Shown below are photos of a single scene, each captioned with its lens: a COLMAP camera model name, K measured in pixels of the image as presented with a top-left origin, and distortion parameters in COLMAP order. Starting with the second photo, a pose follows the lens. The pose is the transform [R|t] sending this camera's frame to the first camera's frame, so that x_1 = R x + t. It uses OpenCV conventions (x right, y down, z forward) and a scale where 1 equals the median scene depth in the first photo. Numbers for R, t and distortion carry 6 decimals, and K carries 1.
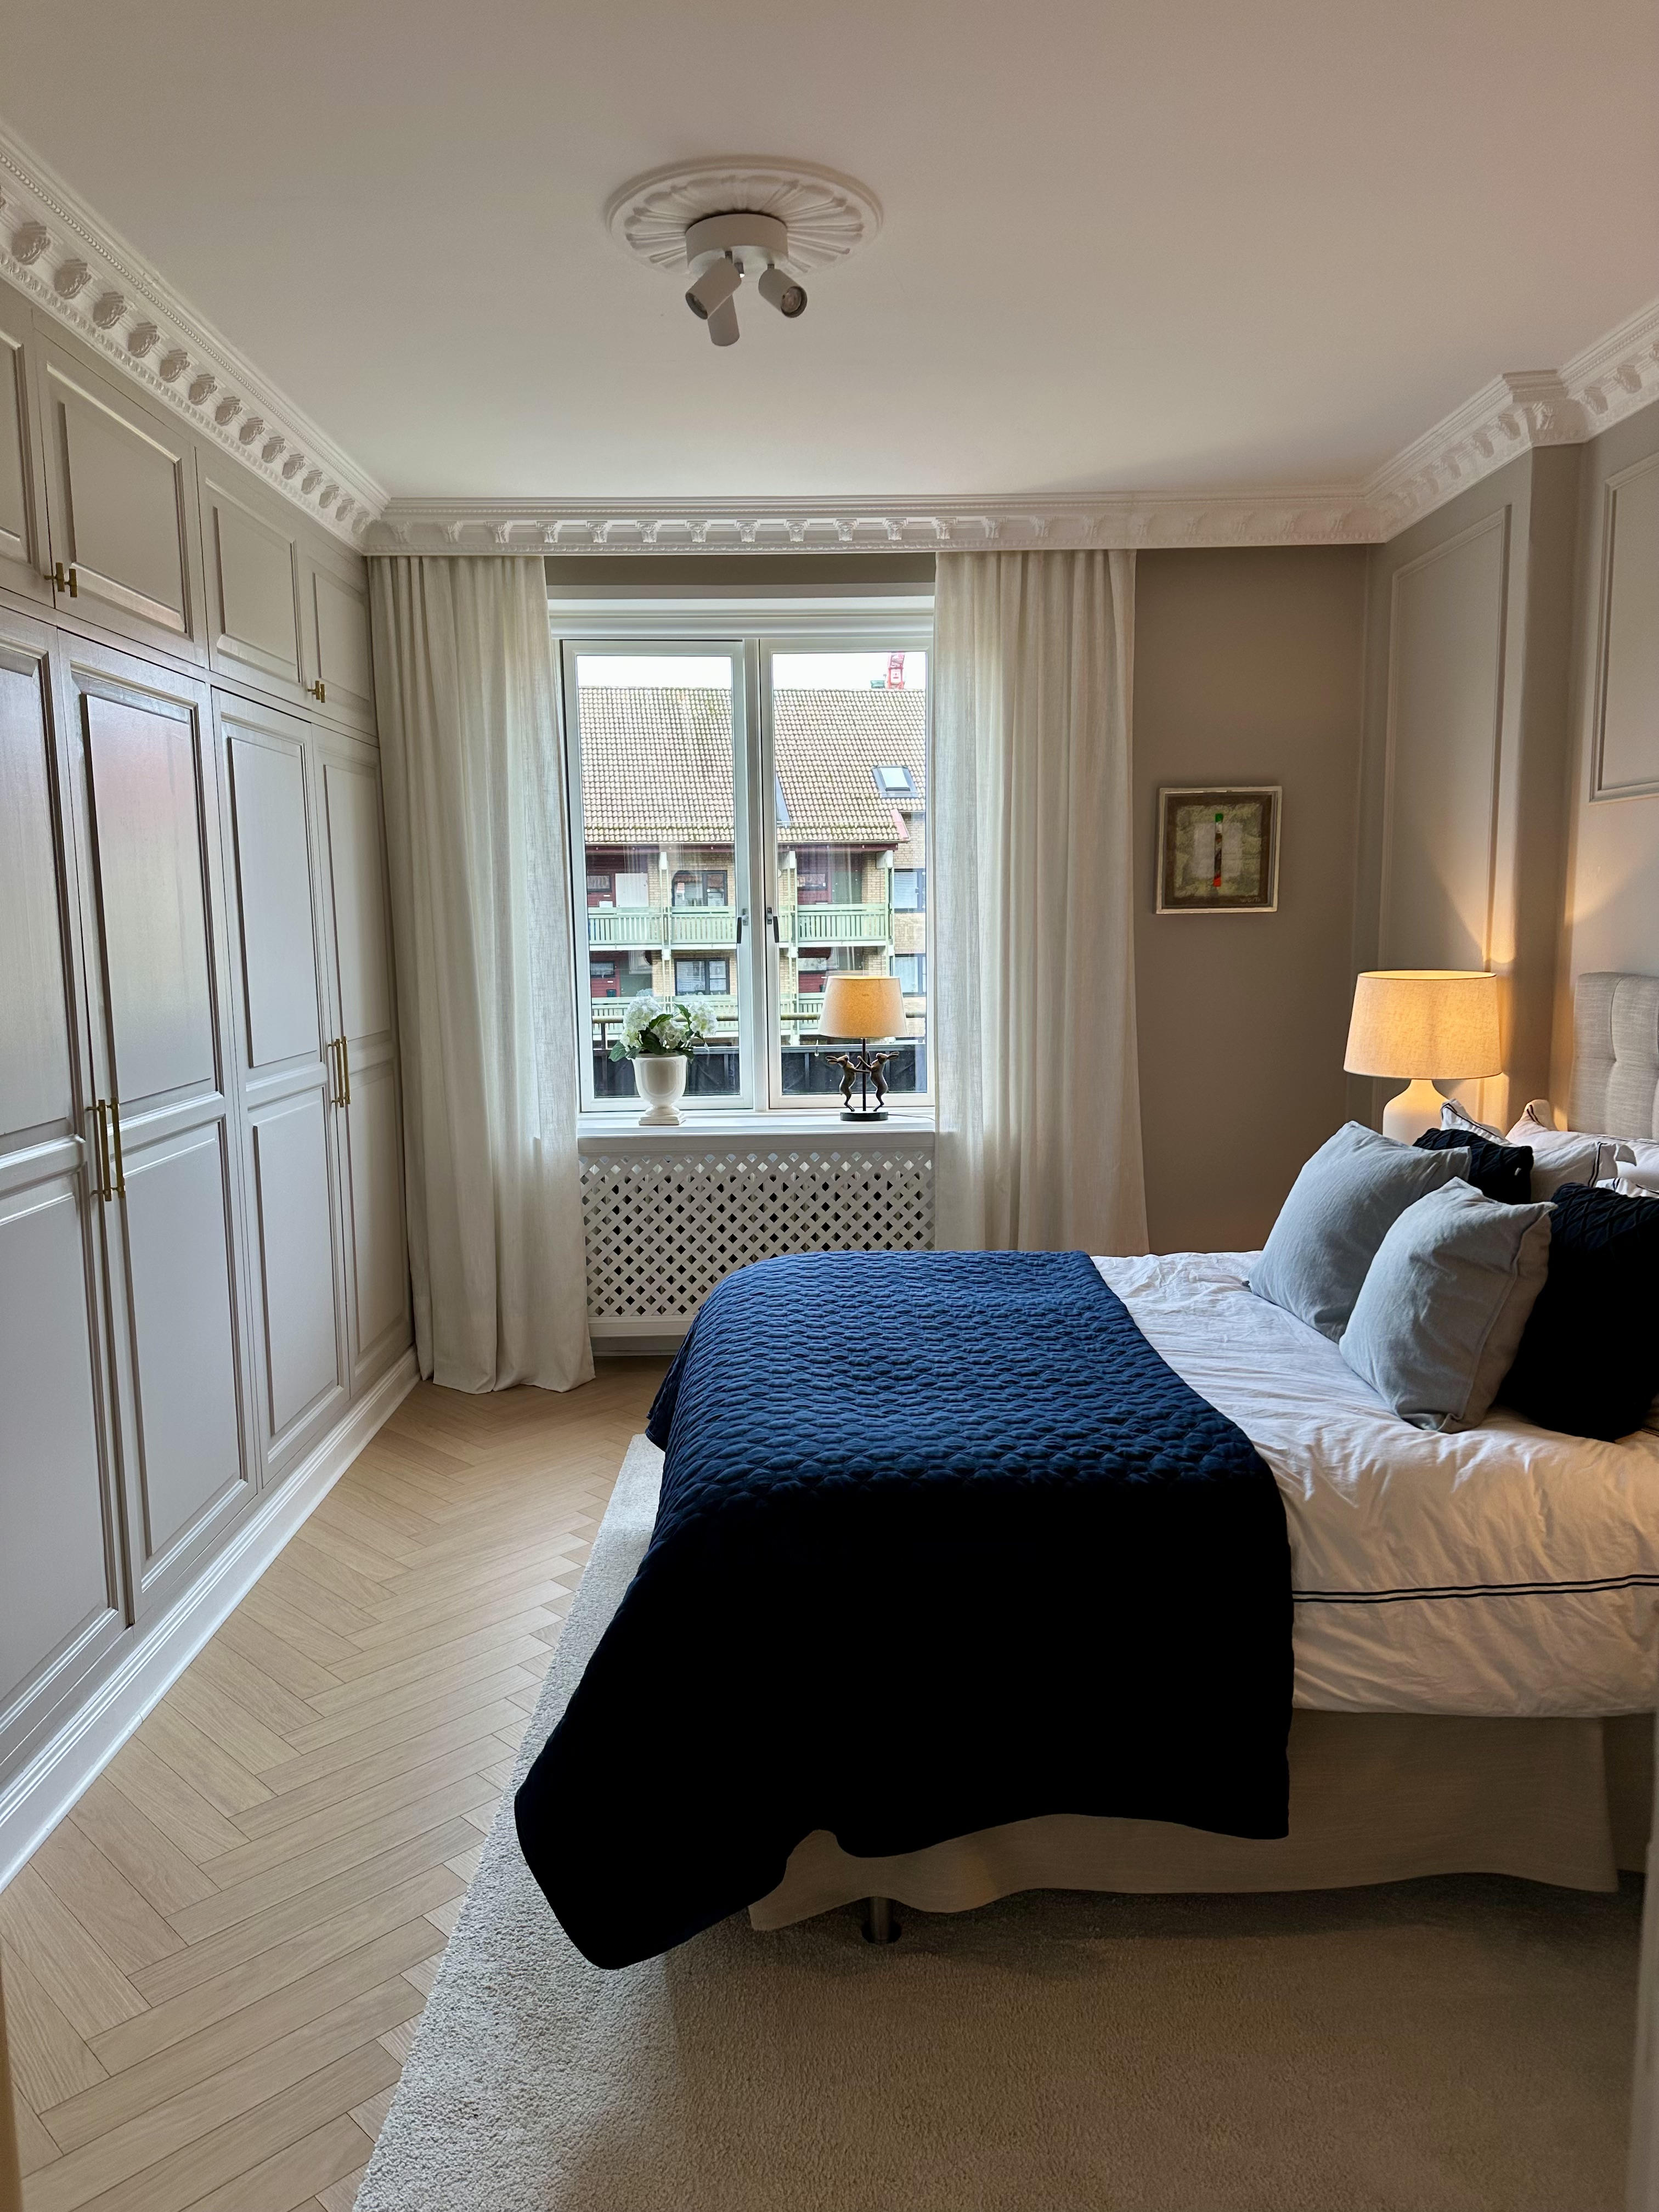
lens RADIAL K [[1564.4, 0, 833.4], [0, 1564.4, 1116.2], [0, 0, 1]] dist [0.002708, -0.000962]
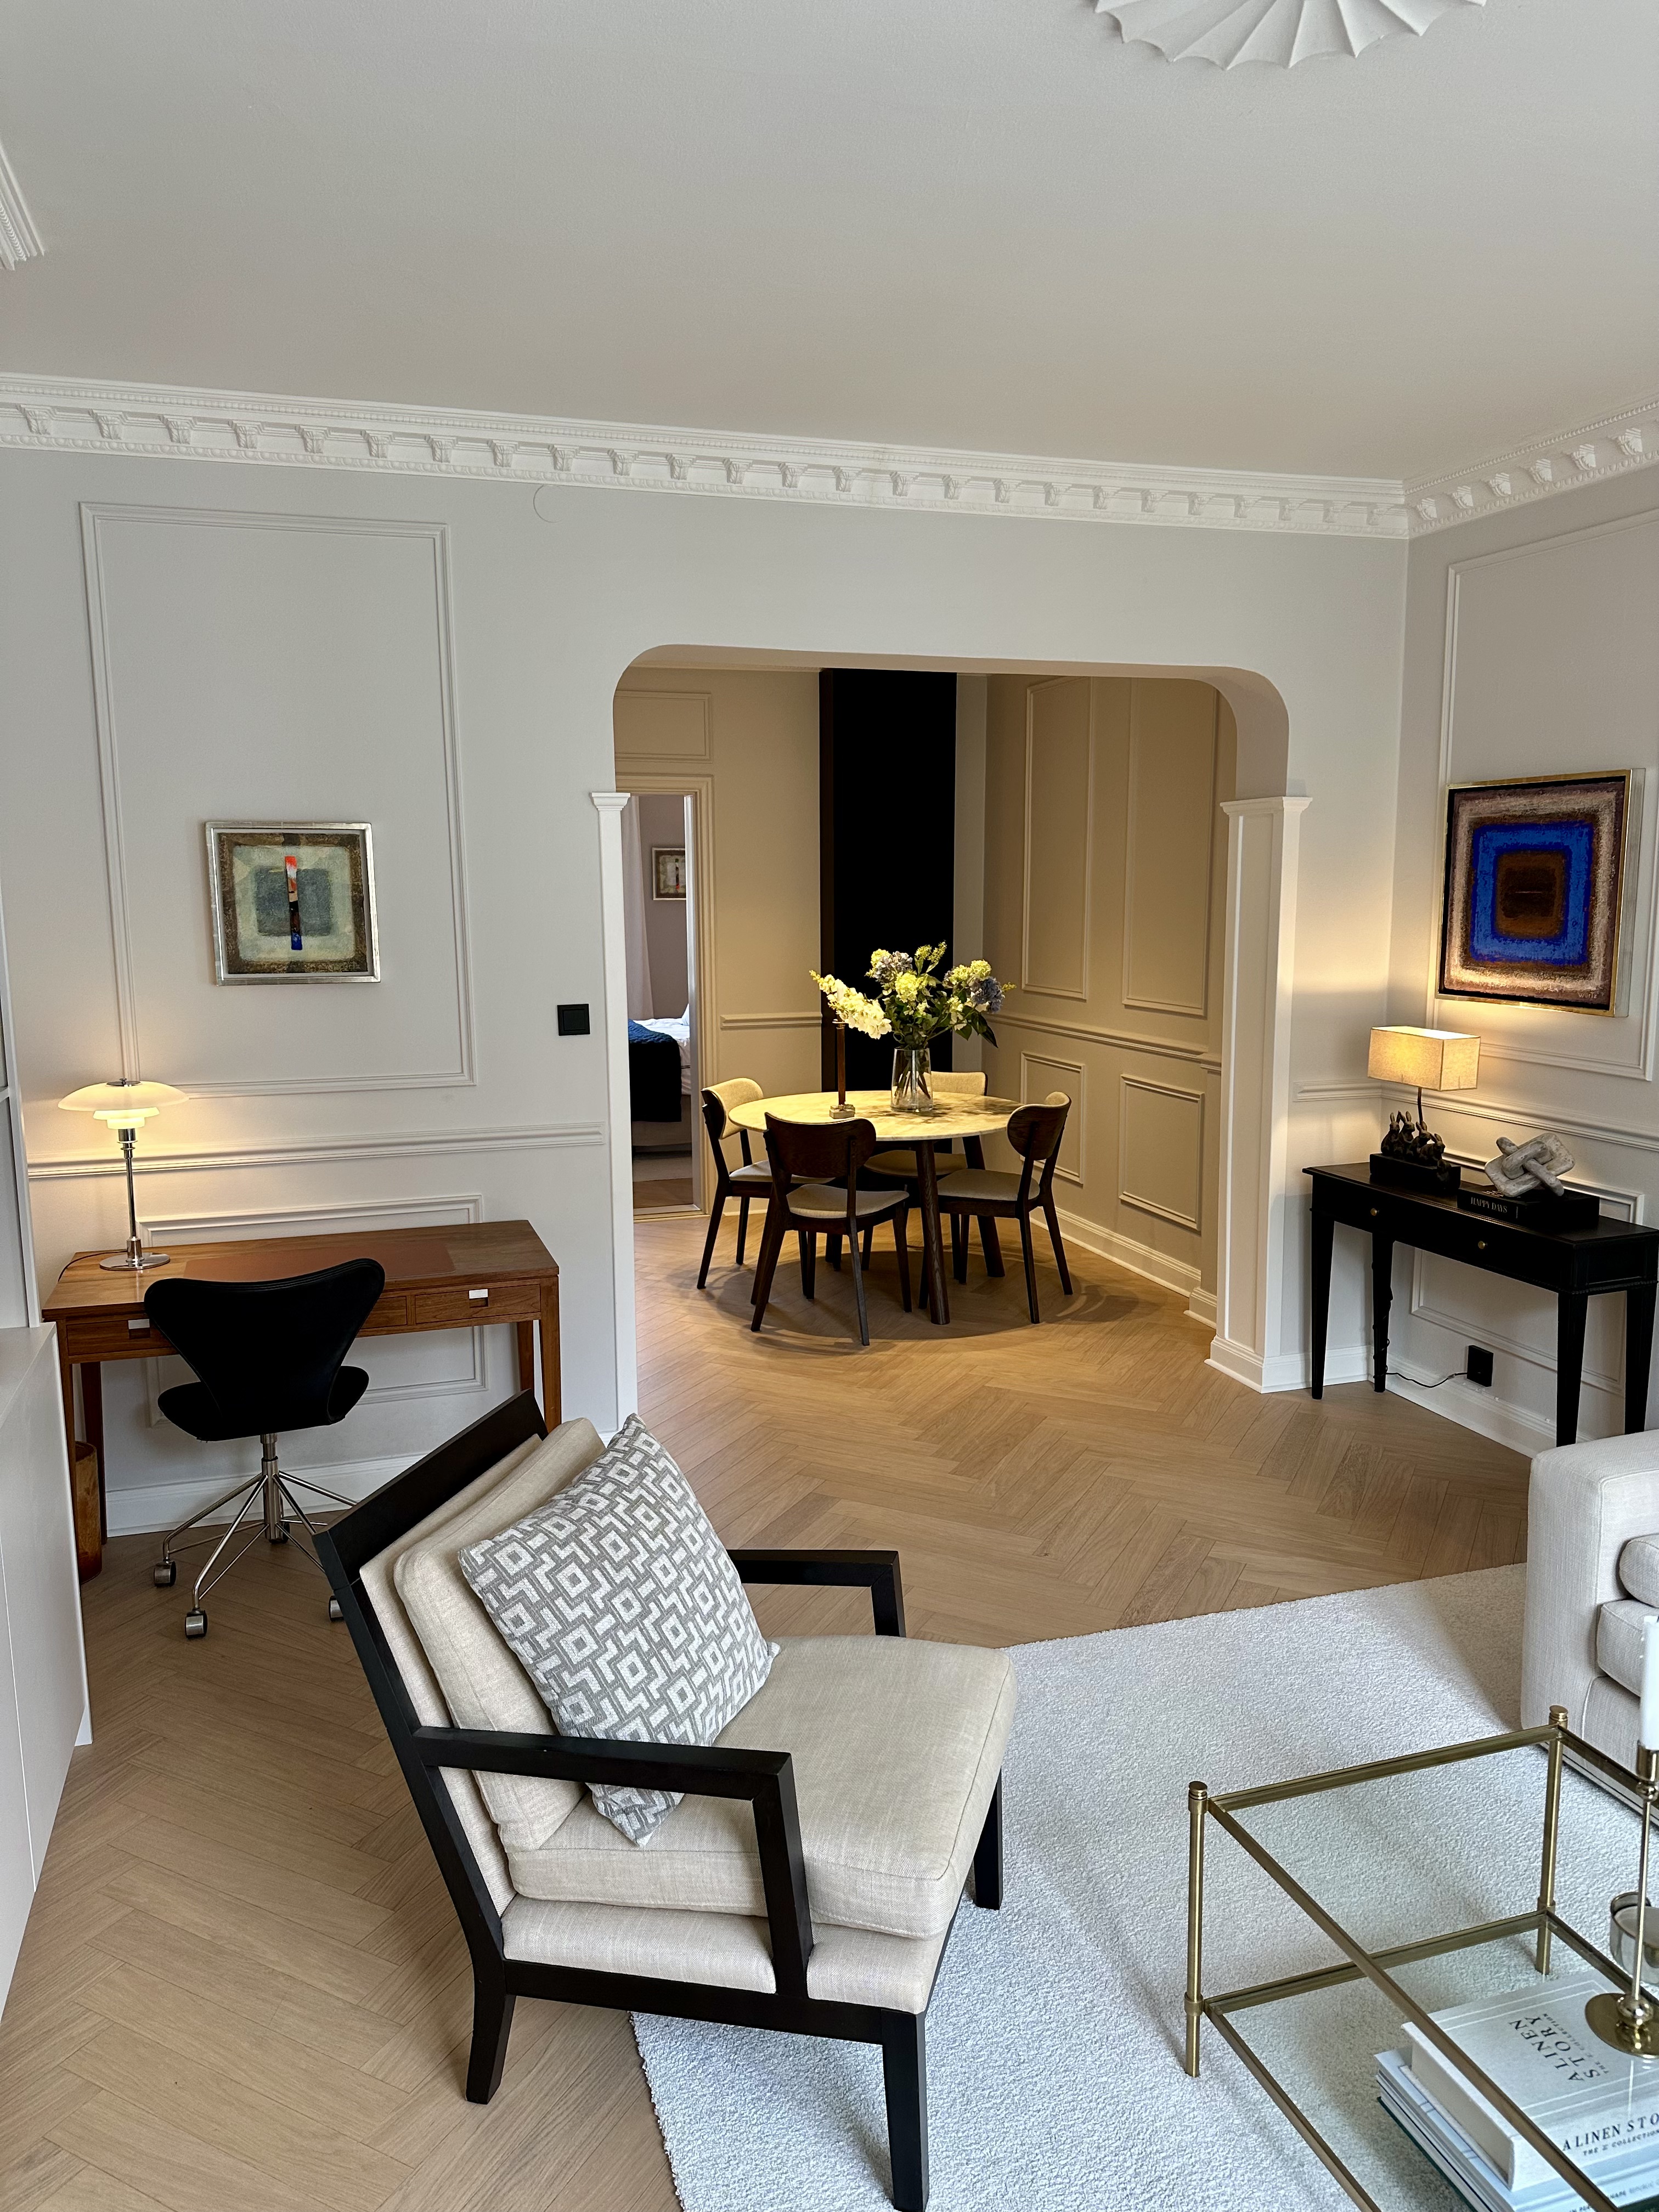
lens RADIAL K [[1564.4, 0, 829.0], [0, 1564.4, 1109.7], [0, 0, 1]] dist [0.002708, -0.000962]
pose [[0.957440, -0.041296, 0.285664, -0.248577], [0.036567, 0.999092, 0.021869, 0.158261], [-0.286307, -0.010492, 0.958080, -1.469333]]
